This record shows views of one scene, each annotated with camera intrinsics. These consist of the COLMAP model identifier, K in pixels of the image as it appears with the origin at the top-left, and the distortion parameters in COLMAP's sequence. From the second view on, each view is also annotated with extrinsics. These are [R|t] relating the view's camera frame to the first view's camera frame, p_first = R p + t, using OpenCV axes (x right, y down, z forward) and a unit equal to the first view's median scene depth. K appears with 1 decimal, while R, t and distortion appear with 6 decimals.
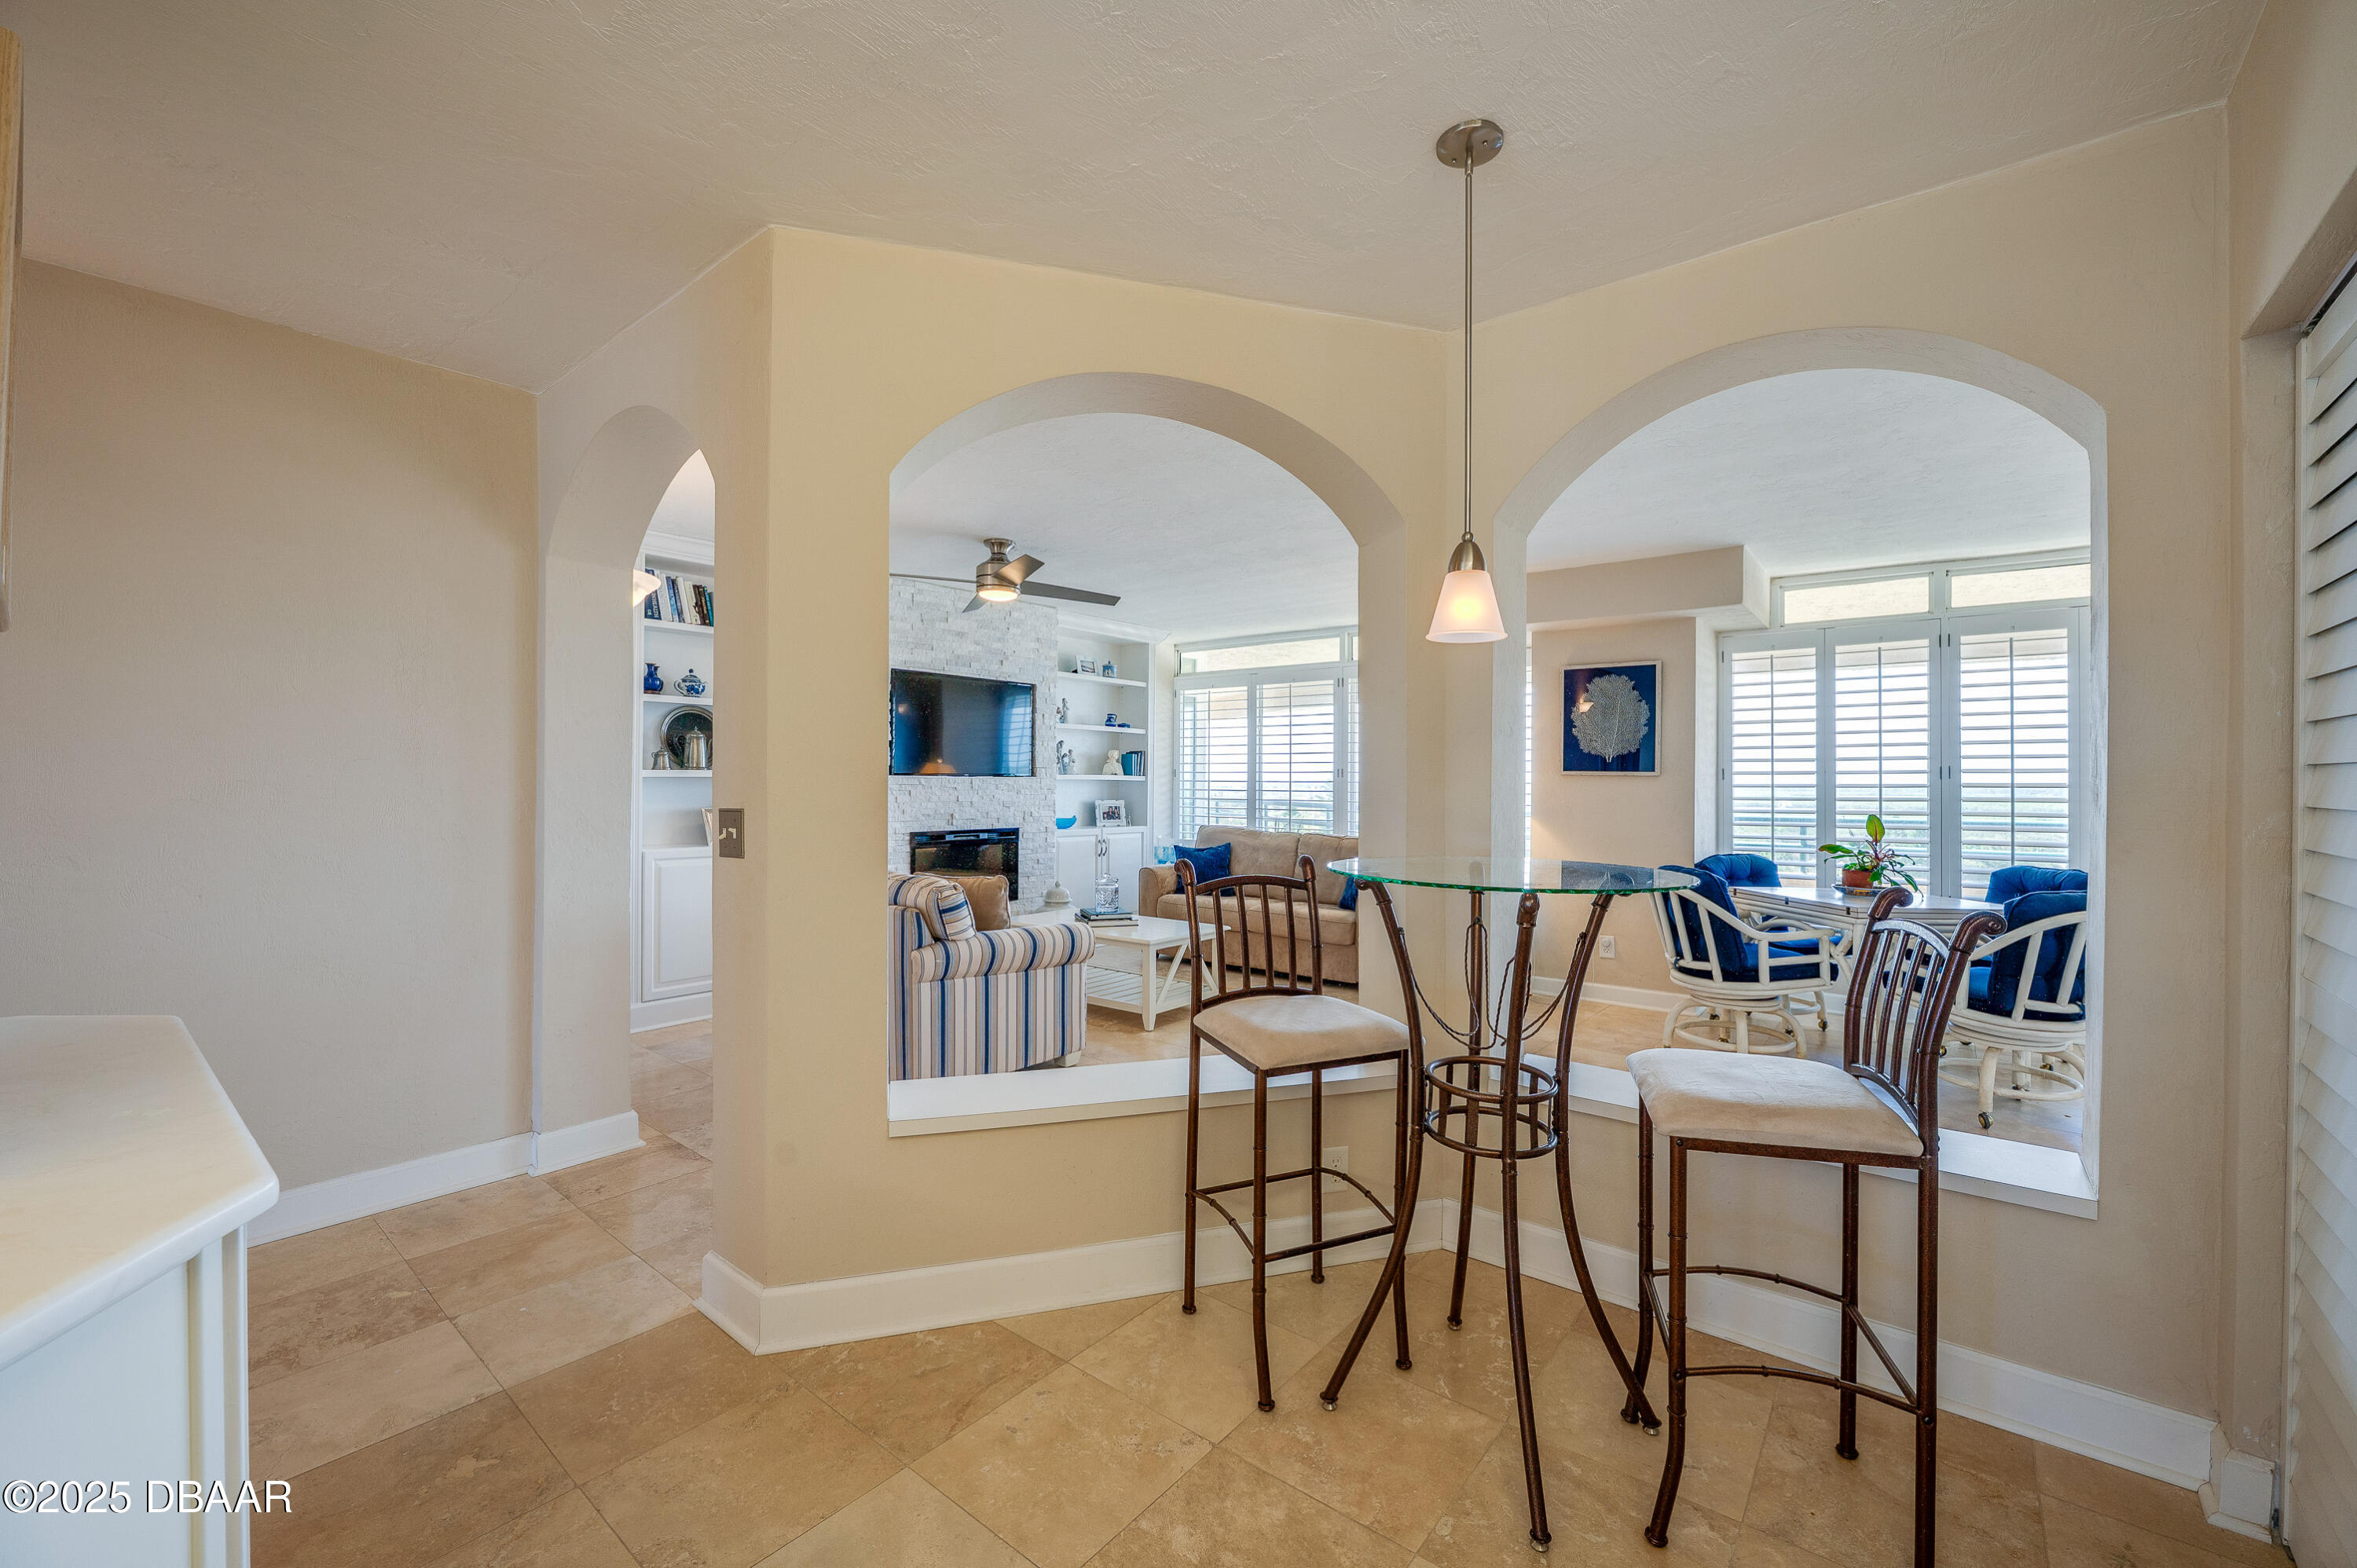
lens RADIAL K [[935.2, 0, 1192.4], [0, 935.2, 783.7], [0, 0, 1]] dist [-0.015344, 0.001096]
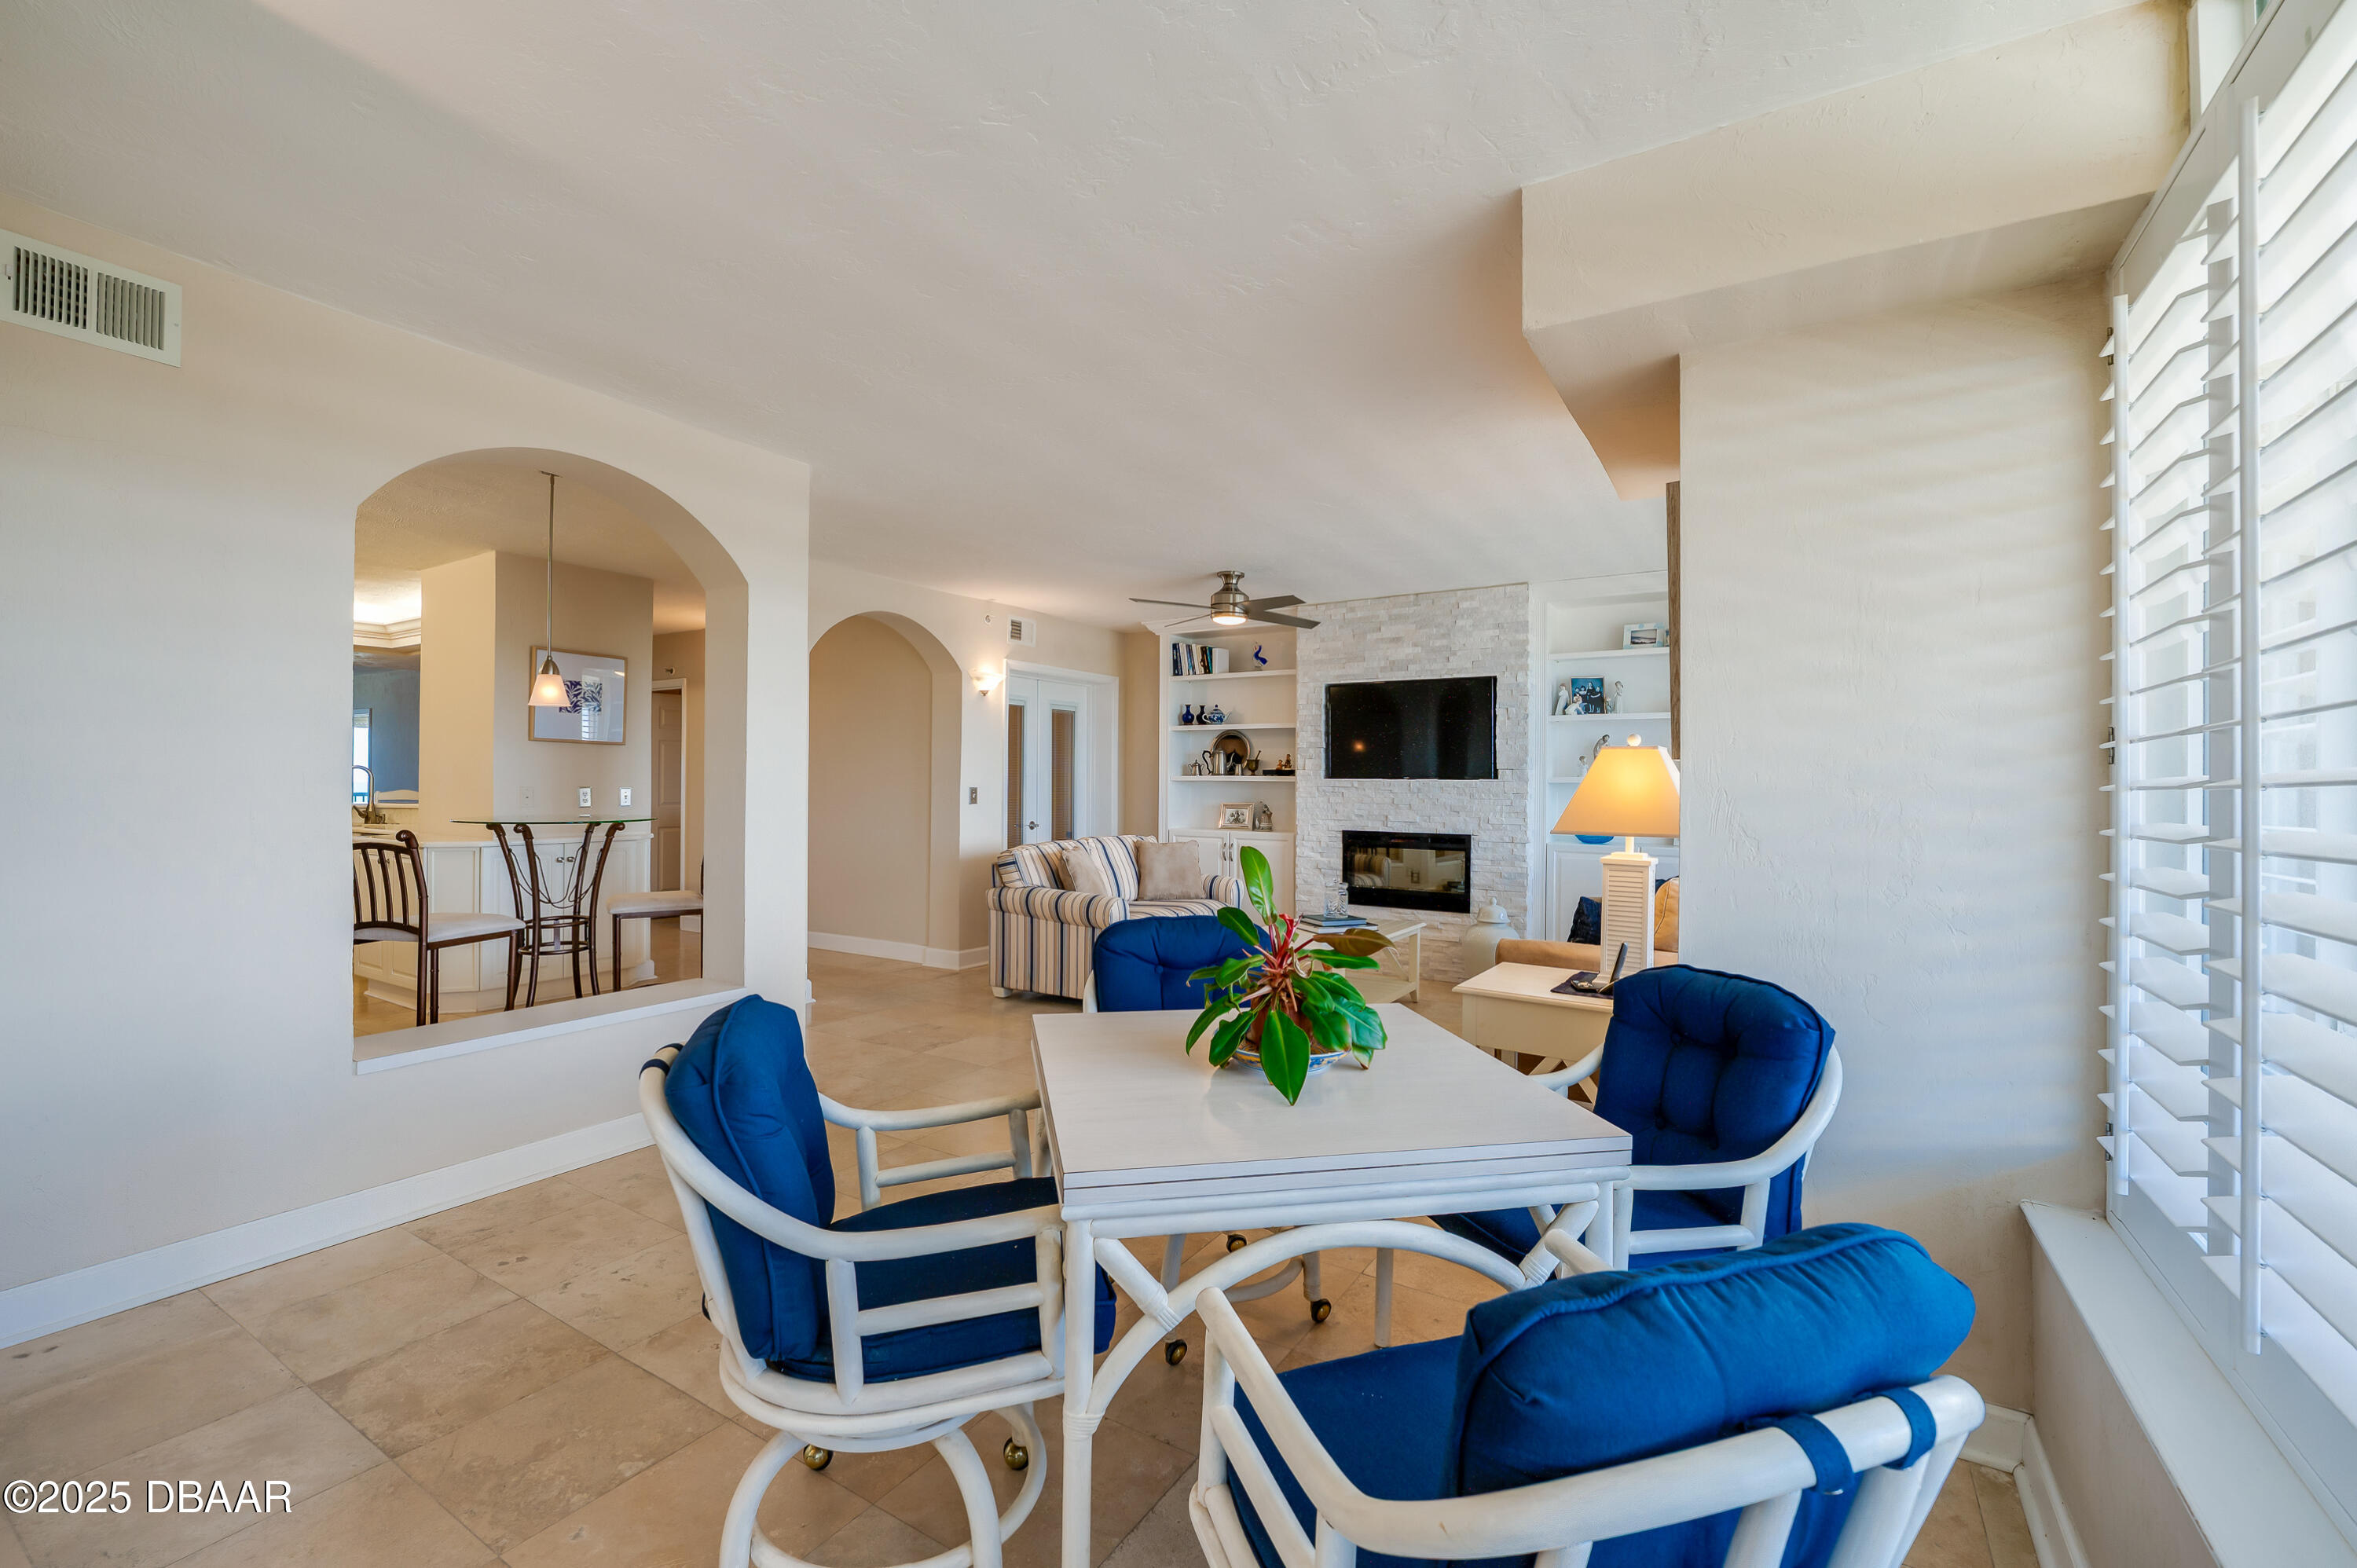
lens RADIAL K [[963.1, 0, 1207.2], [0, 963.1, 773.4], [0, 0, 1]] dist [-0.016873, 0.001344]
pose [[0.135865, -0.016622, -0.990588, 0.912980], [-0.012822, 0.999746, -0.018535, 0.010016], [0.990644, 0.015220, 0.135617, 0.778904]]
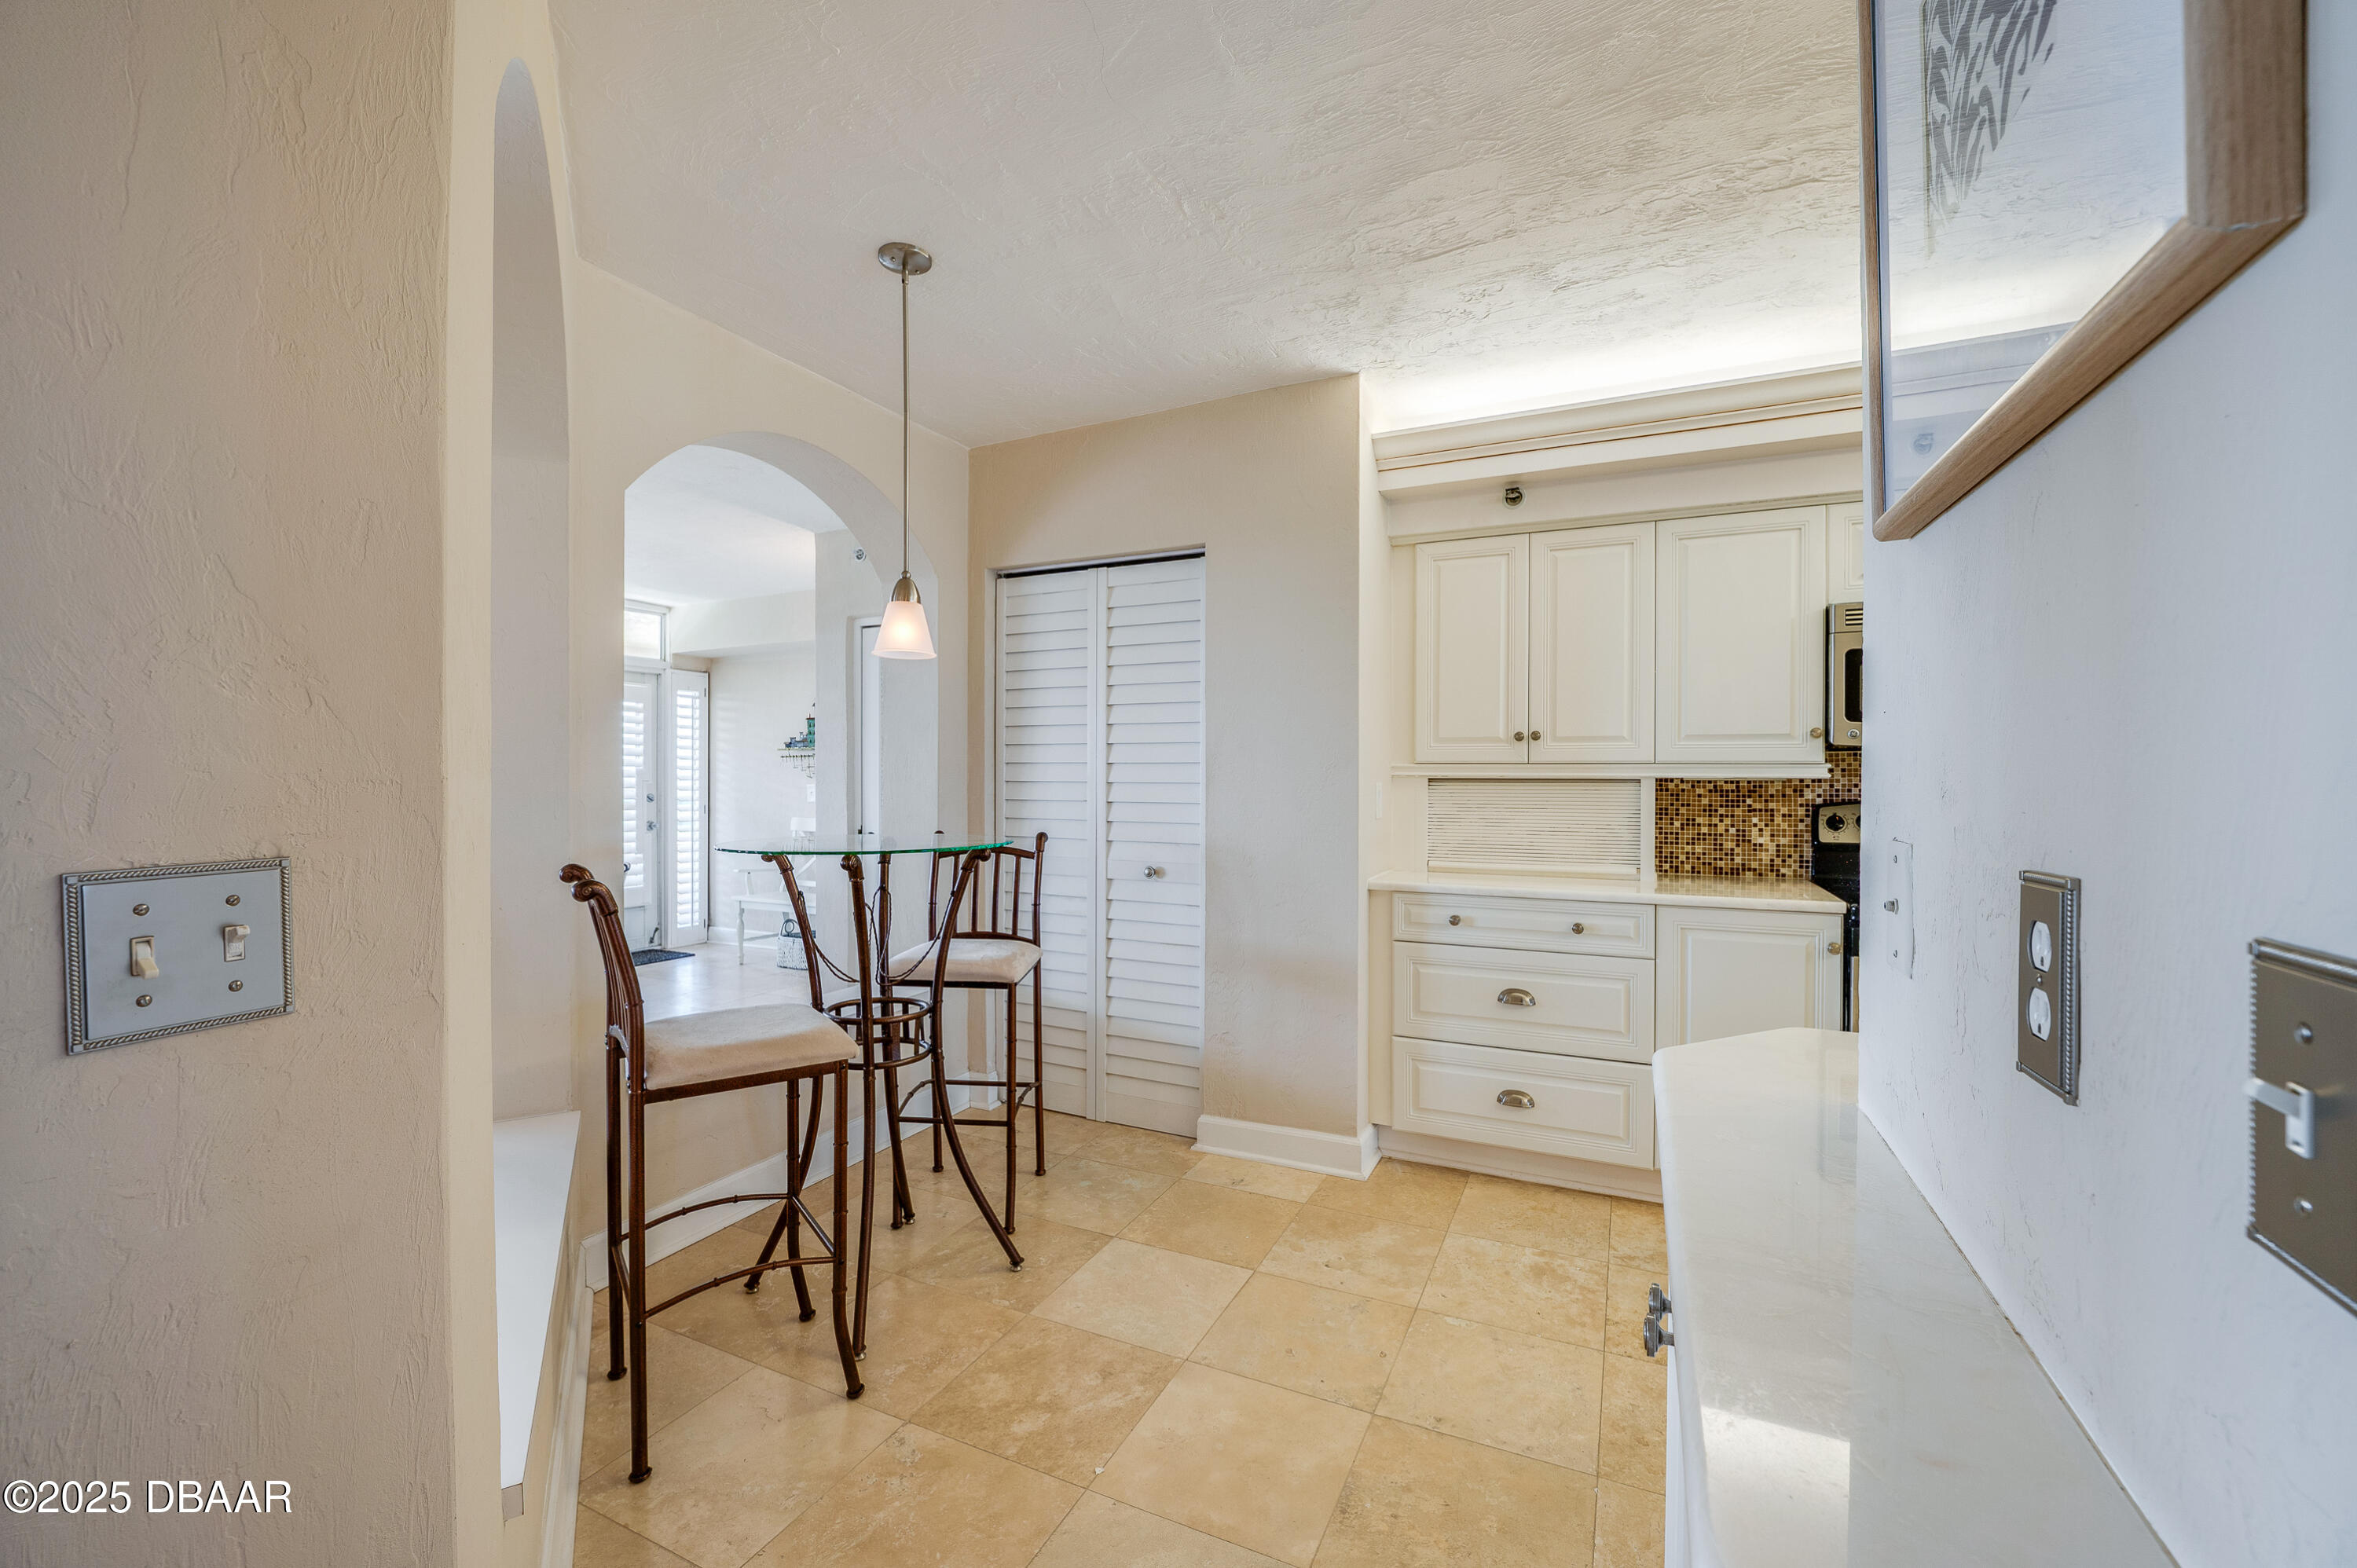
lens RADIAL K [[935.2, 0, 1185.9], [0, 935.2, 780.4], [0, 0, 1]] dist [-0.015344, 0.001096]
pose [[-0.232974, -0.004157, 0.972474, -0.351686], [-0.004959, 0.999983, 0.003087, 0.006351], [-0.972470, -0.004103, -0.232991, 0.327774]]
